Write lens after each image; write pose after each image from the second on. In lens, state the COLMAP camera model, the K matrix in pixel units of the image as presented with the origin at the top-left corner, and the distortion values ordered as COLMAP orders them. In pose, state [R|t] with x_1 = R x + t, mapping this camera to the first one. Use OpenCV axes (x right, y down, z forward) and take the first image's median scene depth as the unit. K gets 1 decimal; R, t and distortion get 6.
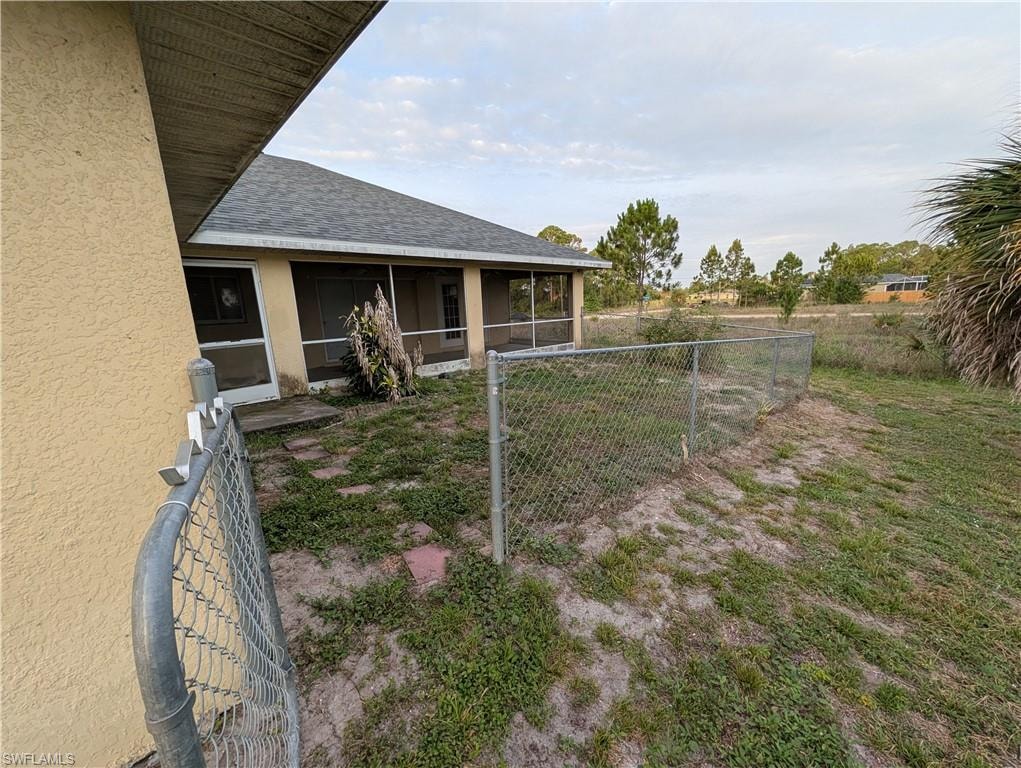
lens RADIAL K [[391.3, 0, 510.5], [0, 391.3, 384.0], [0, 0, 1]] dist [0.000024, -0.000001]
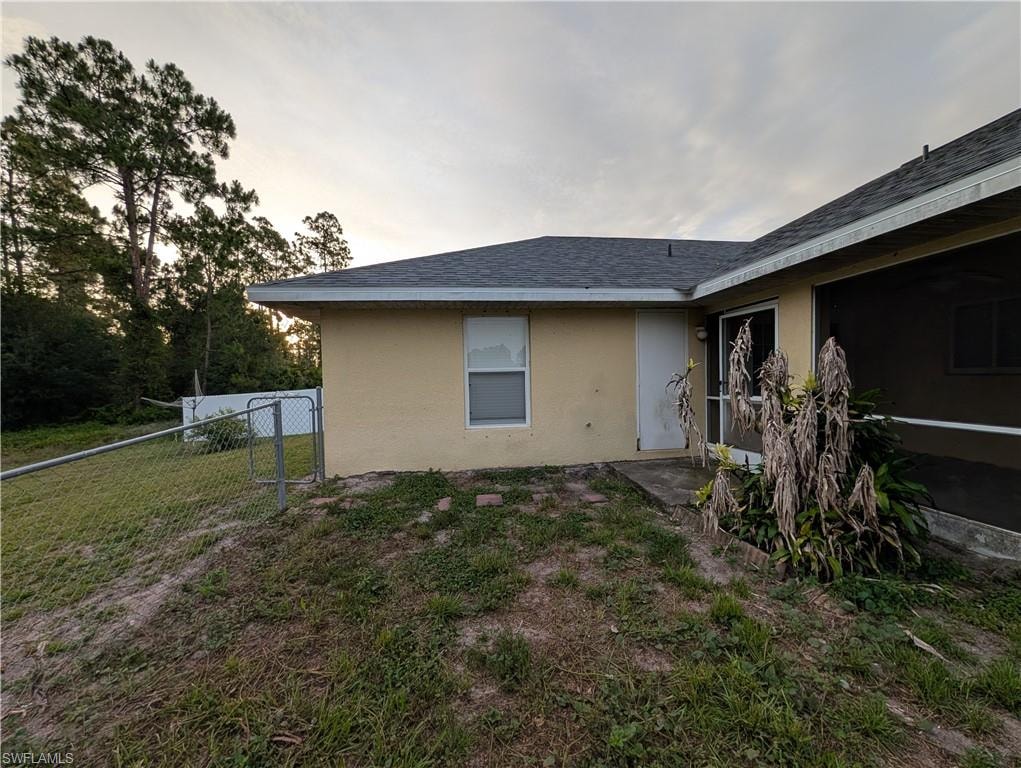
lens RADIAL K [[391.3, 0, 510.5], [0, 391.3, 384.0], [0, 0, 1]] dist [0.000024, -0.000001]
pose [[-0.601360, 0.073951, -0.795548, 0.524629], [-0.116041, 0.977066, 0.178540, -0.411318], [0.790506, 0.199683, -0.578987, 1.948025]]
